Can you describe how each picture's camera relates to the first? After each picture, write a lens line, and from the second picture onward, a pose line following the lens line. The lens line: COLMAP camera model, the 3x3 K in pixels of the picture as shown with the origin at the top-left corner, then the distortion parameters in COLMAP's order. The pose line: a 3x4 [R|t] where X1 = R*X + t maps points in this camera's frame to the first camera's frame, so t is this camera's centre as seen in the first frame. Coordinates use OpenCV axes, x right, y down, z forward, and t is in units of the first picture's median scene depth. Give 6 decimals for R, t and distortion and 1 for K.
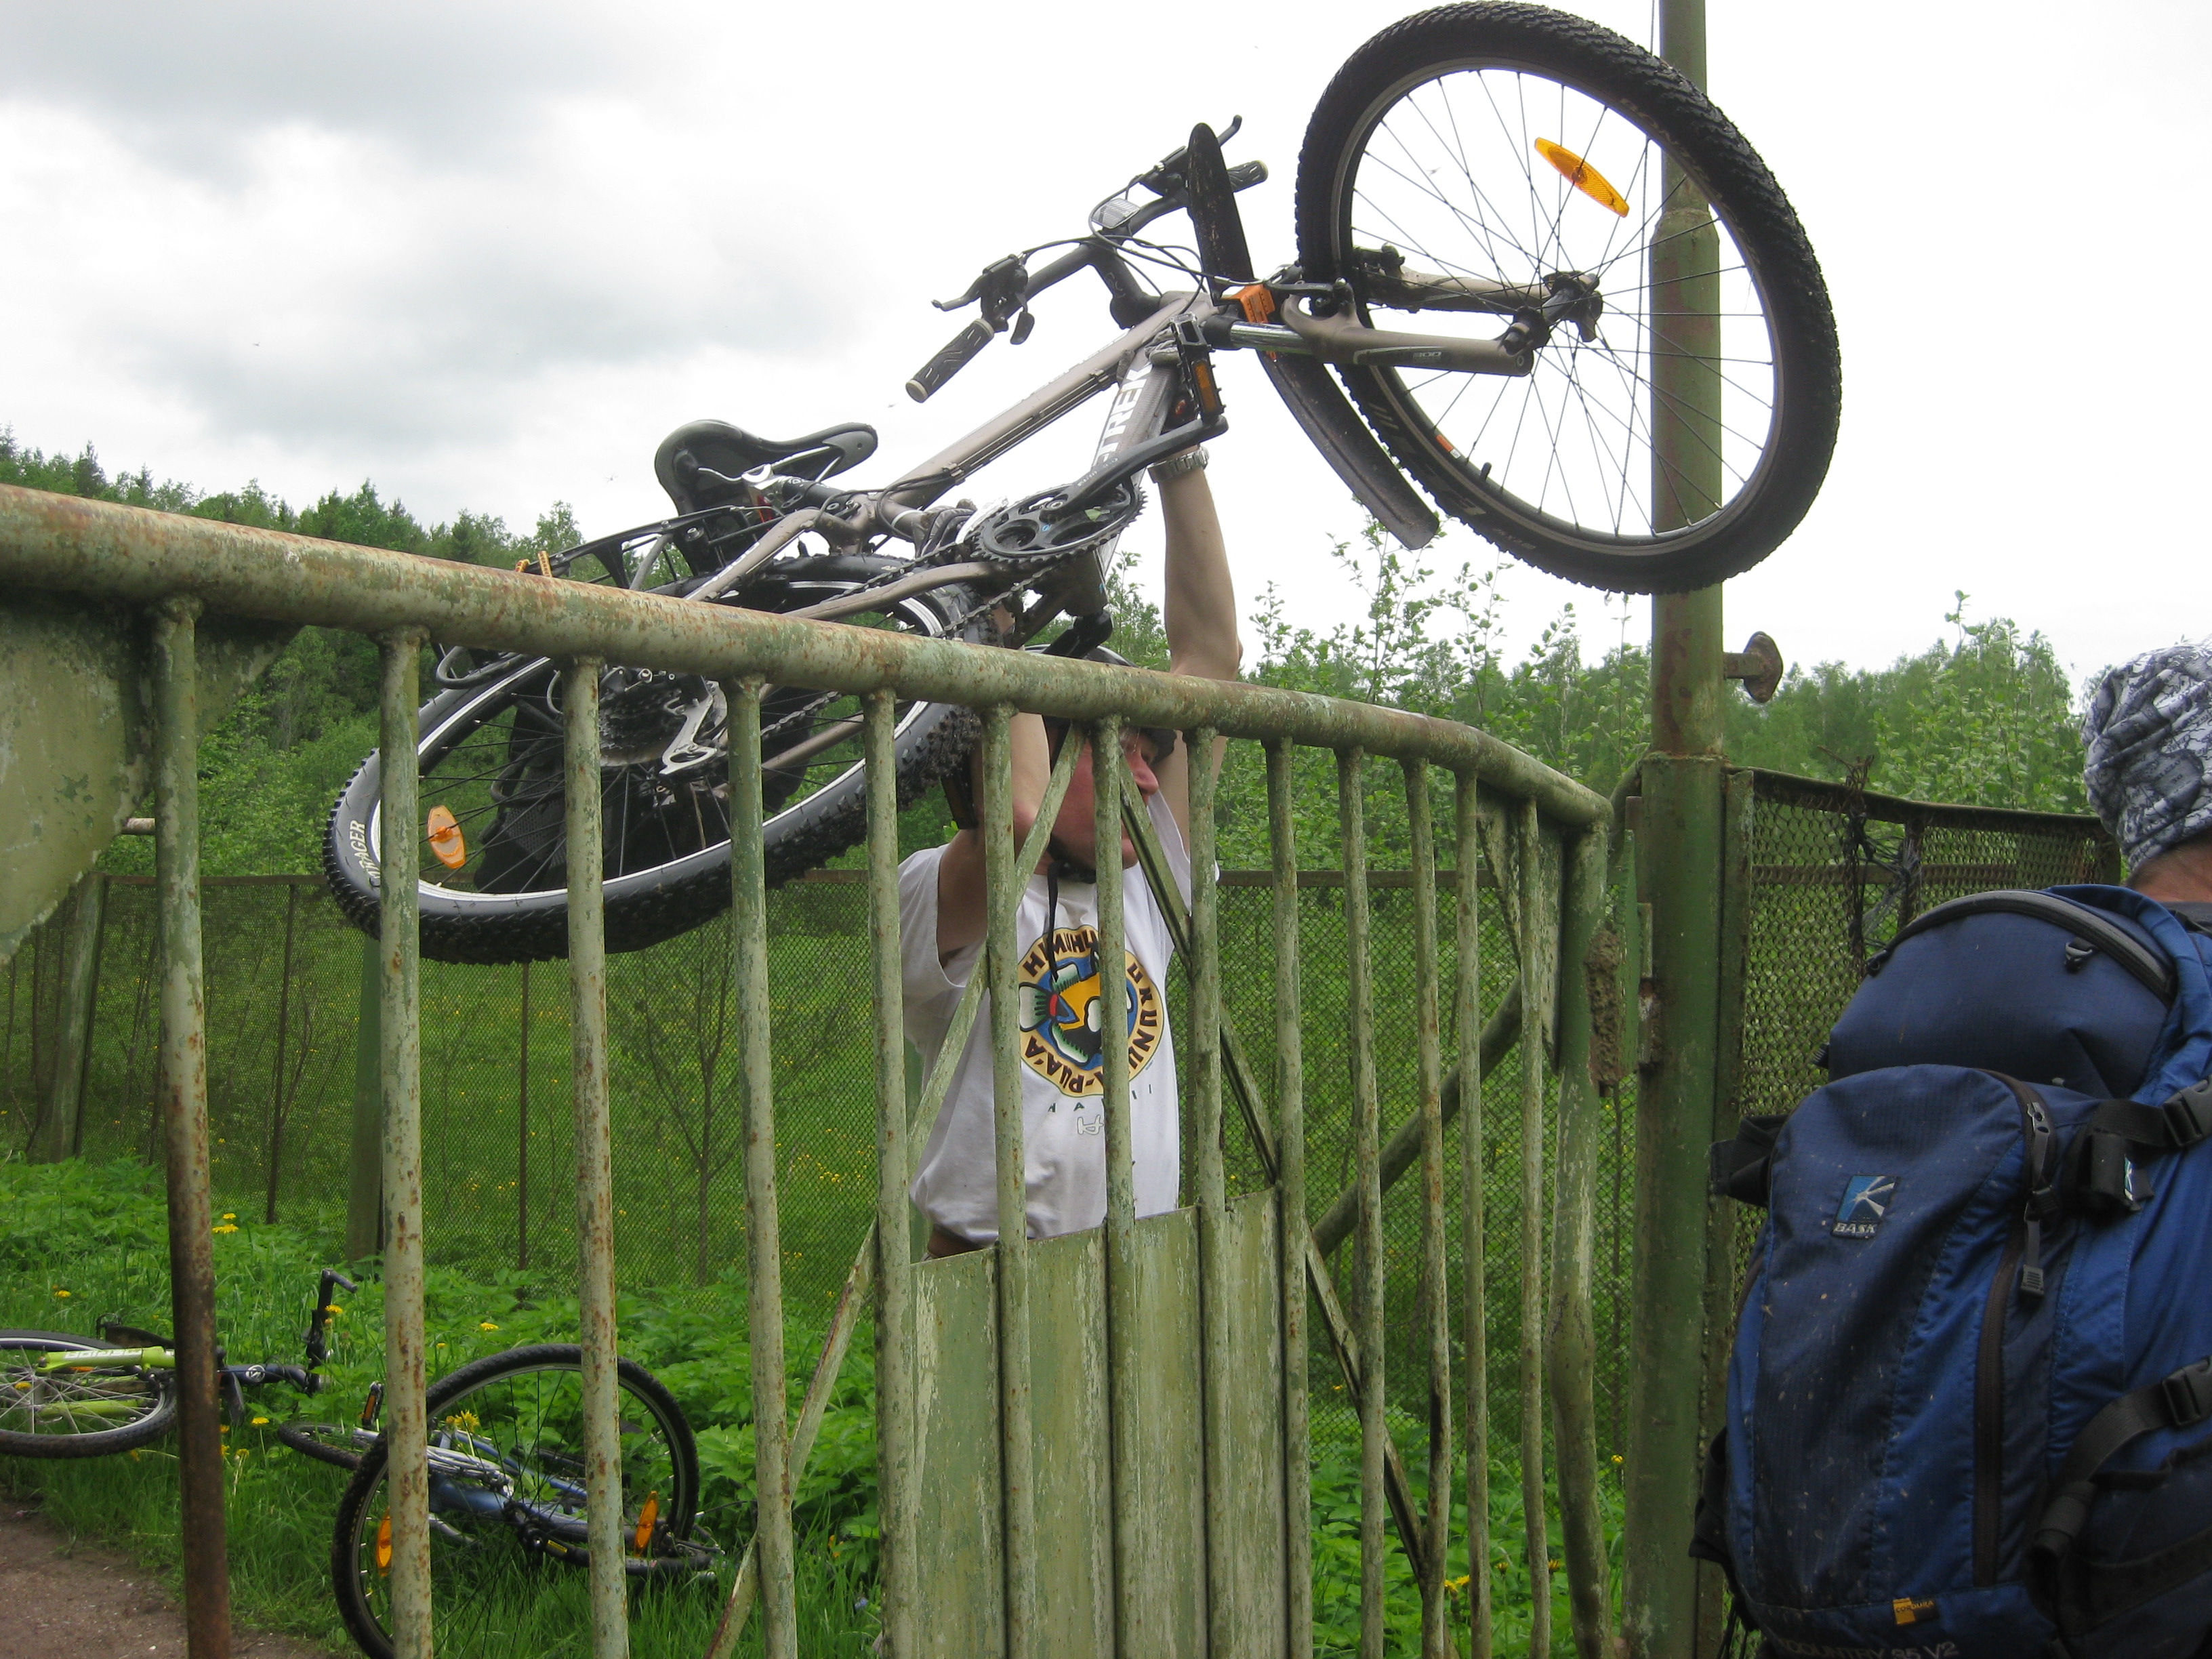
lens RADIAL K [[2447.4, 0, 1111.1], [0, 2447.4, 814.0], [0, 0, 1]] dist [-0.169300, 0.131291]
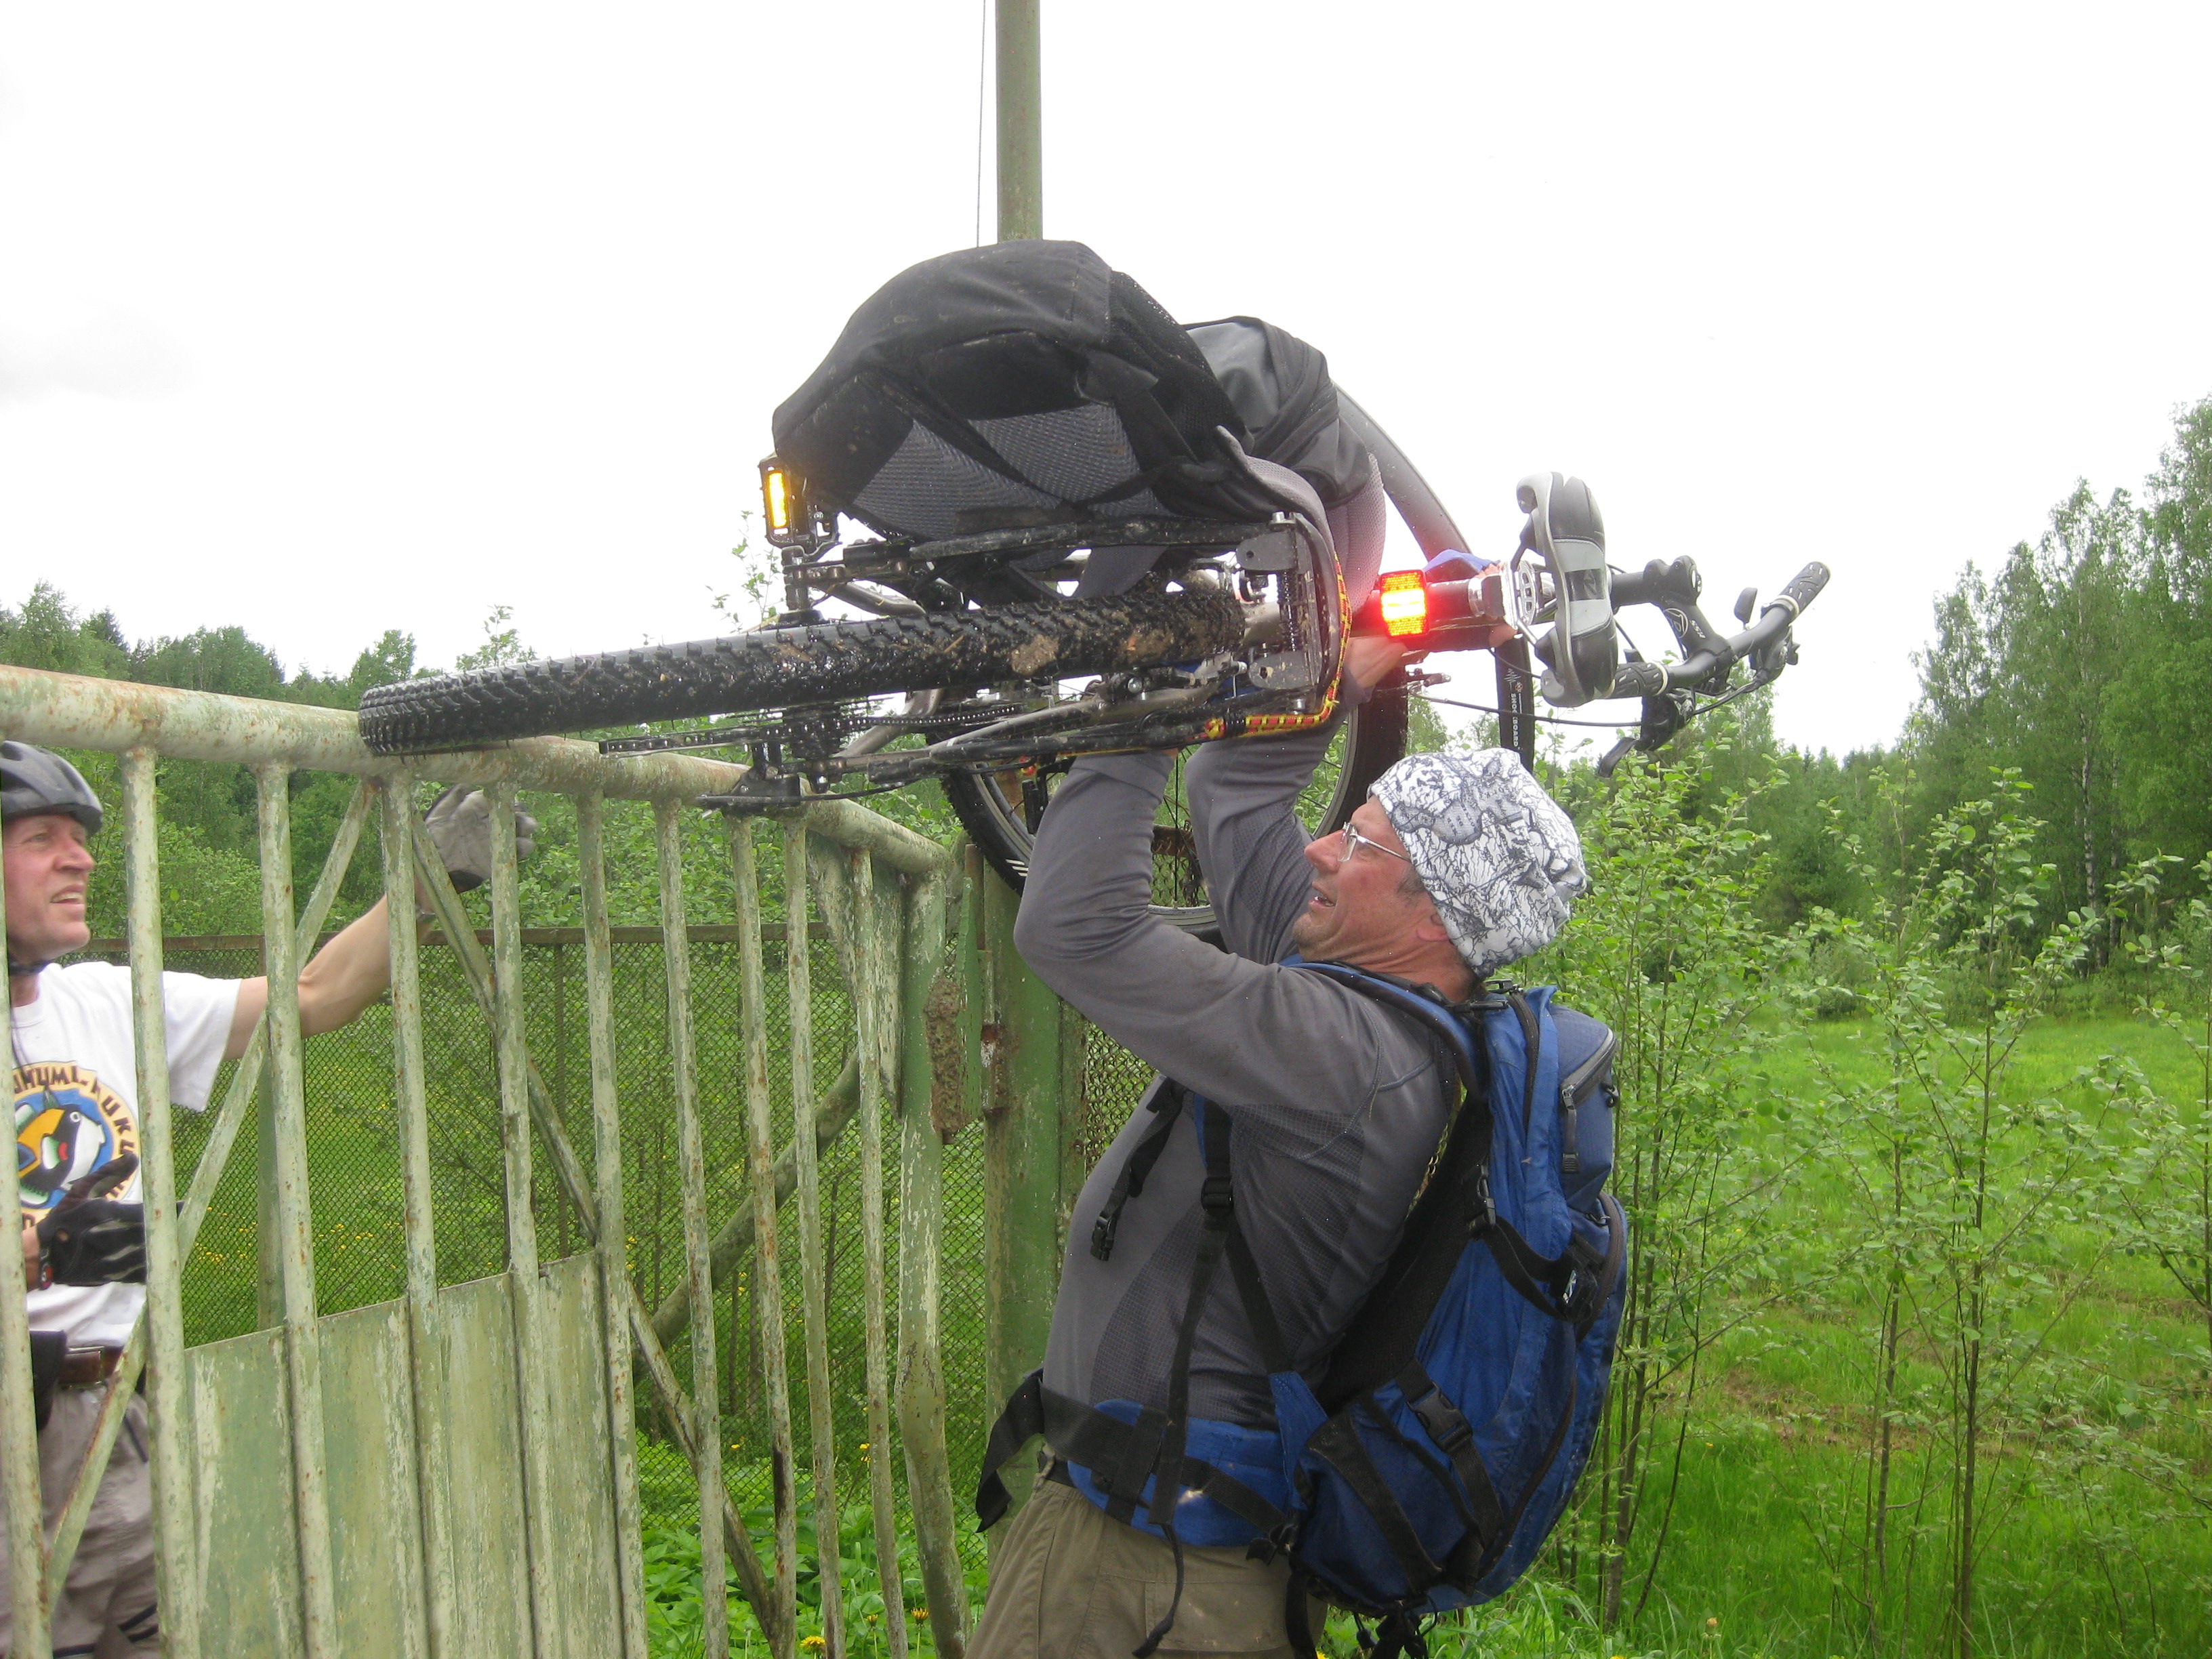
lens RADIAL K [[2447.4, 0, 1111.1], [0, 2447.4, 814.0], [0, 0, 1]] dist [-0.169300, 0.131291]
pose [[0.970693, -0.016455, 0.239761, 0.039752], [0.021645, 0.999585, -0.019031, 0.001101], [-0.239348, 0.023663, 0.970645, 0.003295]]
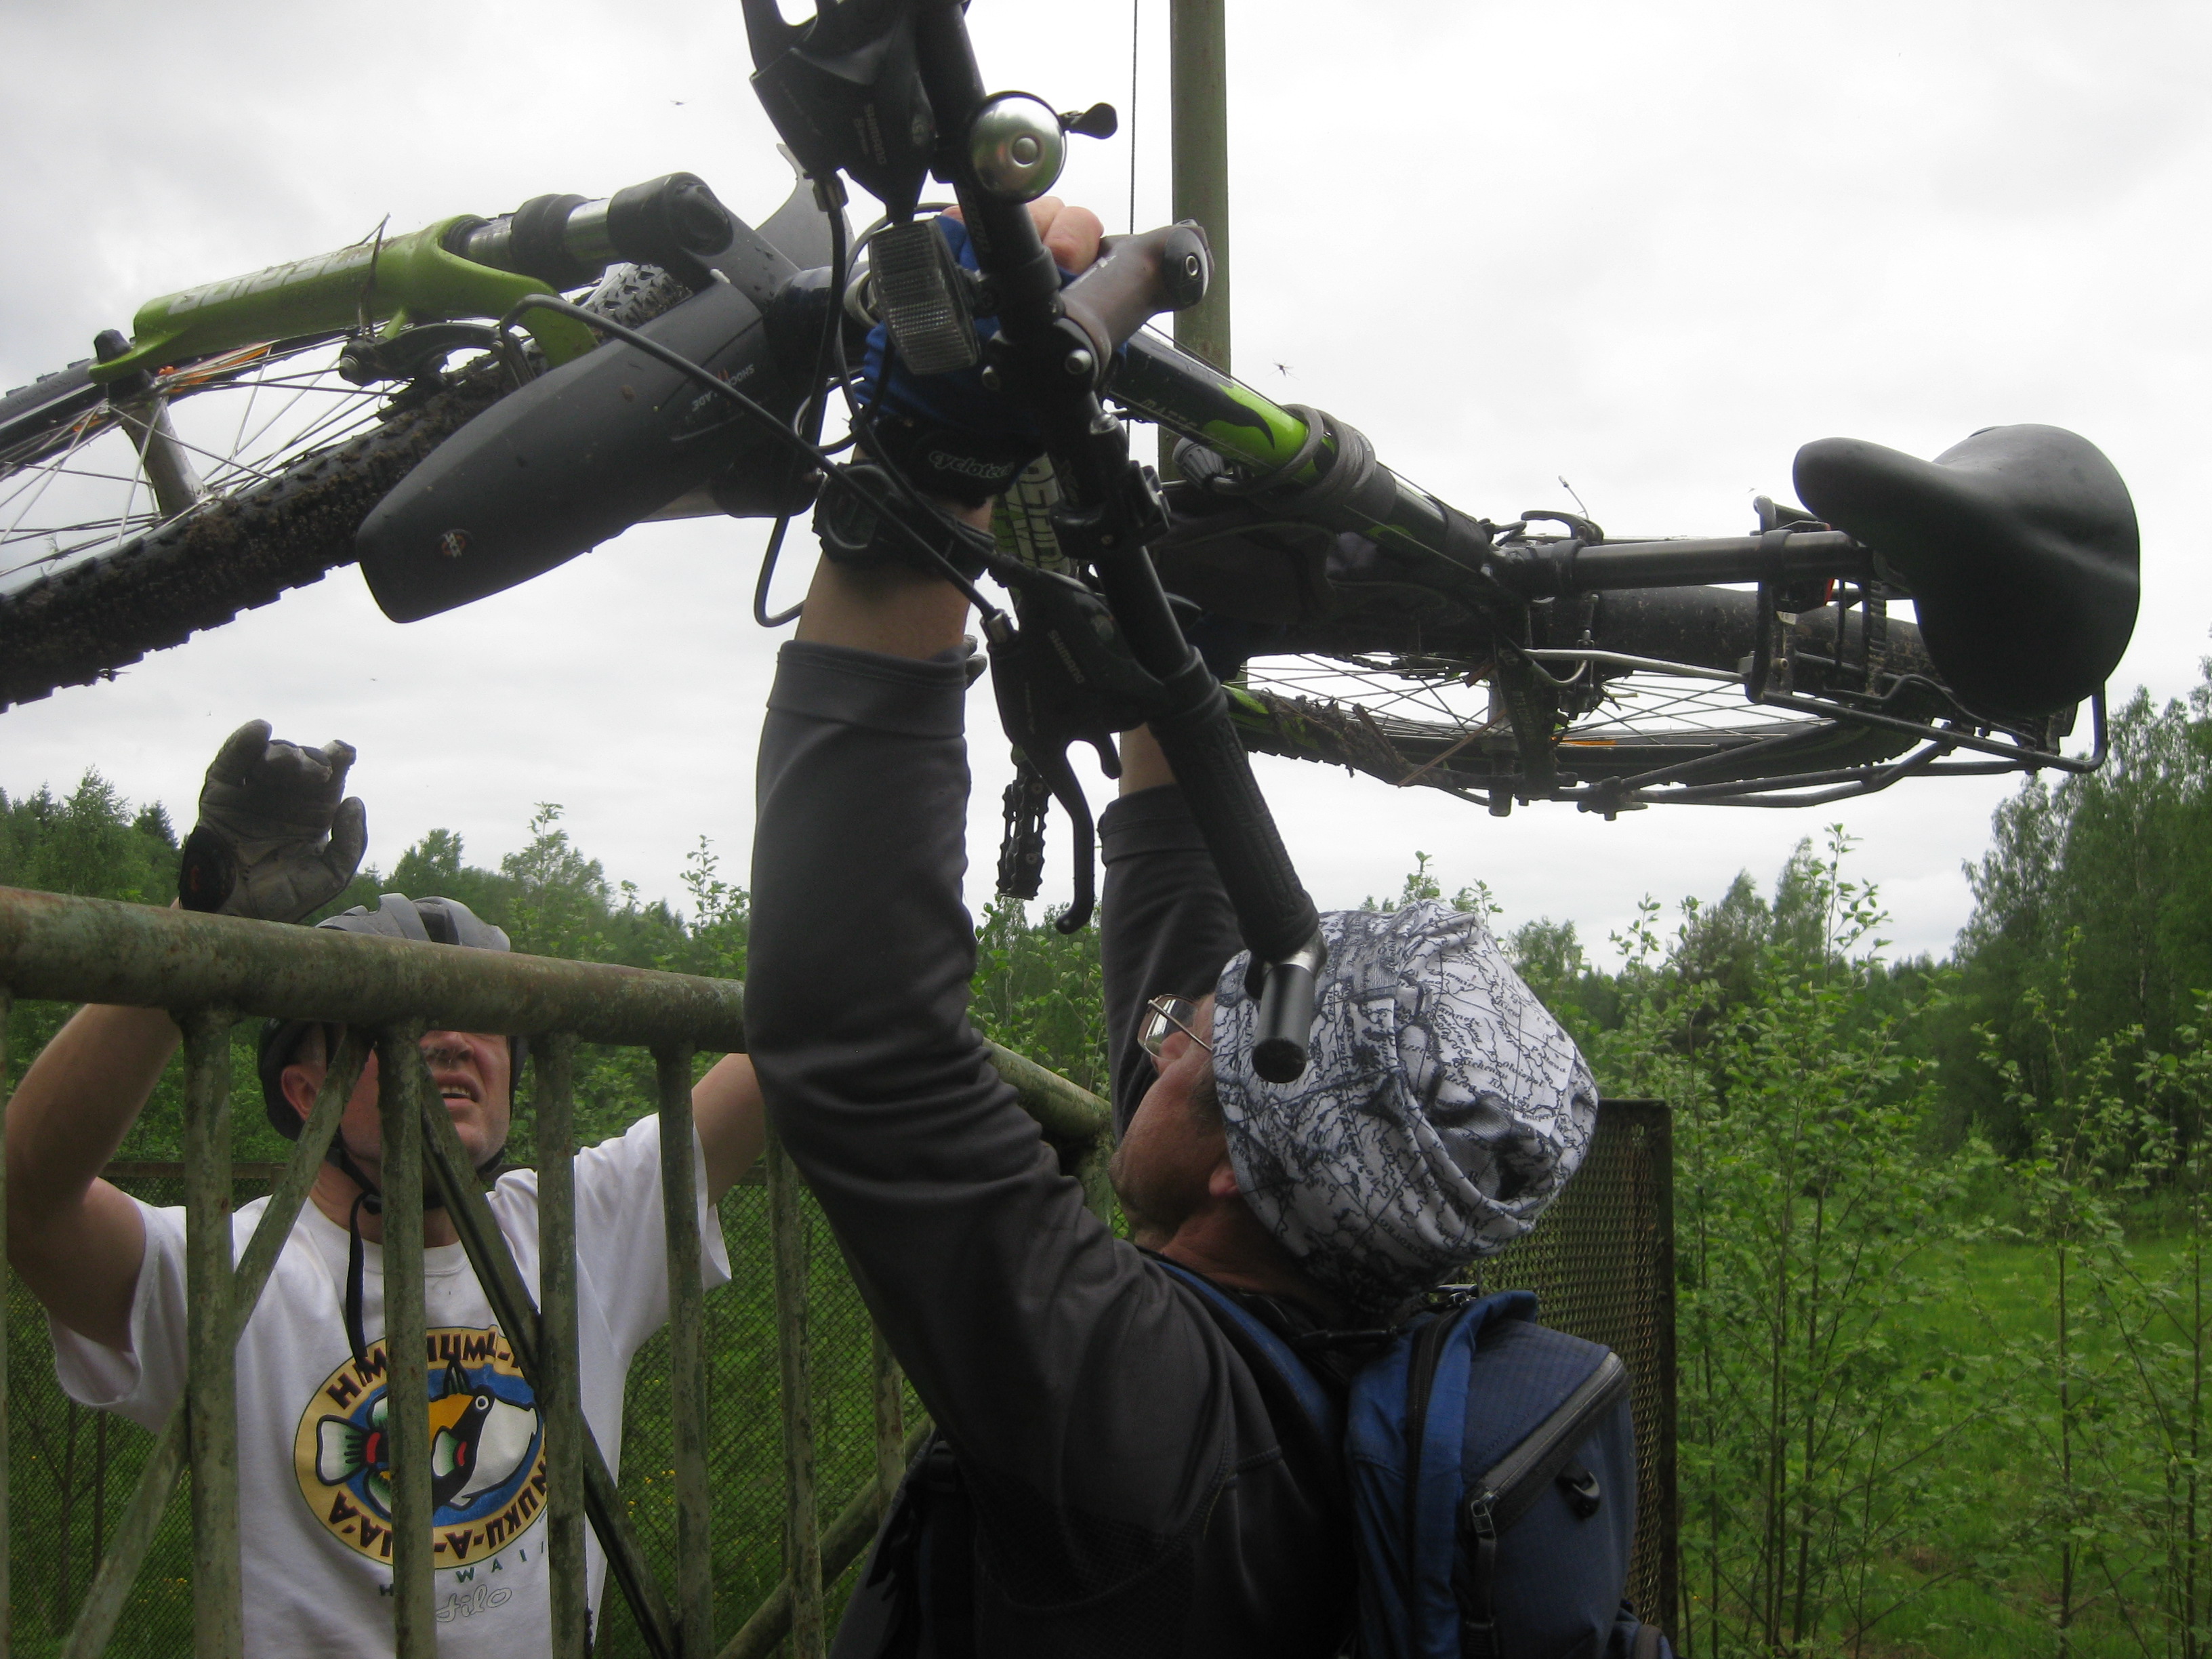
lens RADIAL K [[2447.4, 0, 1111.1], [0, 2447.4, 814.0], [0, 0, 1]] dist [-0.169300, 0.131291]
pose [[0.974801, 0.011667, 0.222769, 0.035830], [0.011900, 0.994490, -0.104154, -0.023004], [-0.222757, 0.104180, 0.969291, 0.298768]]
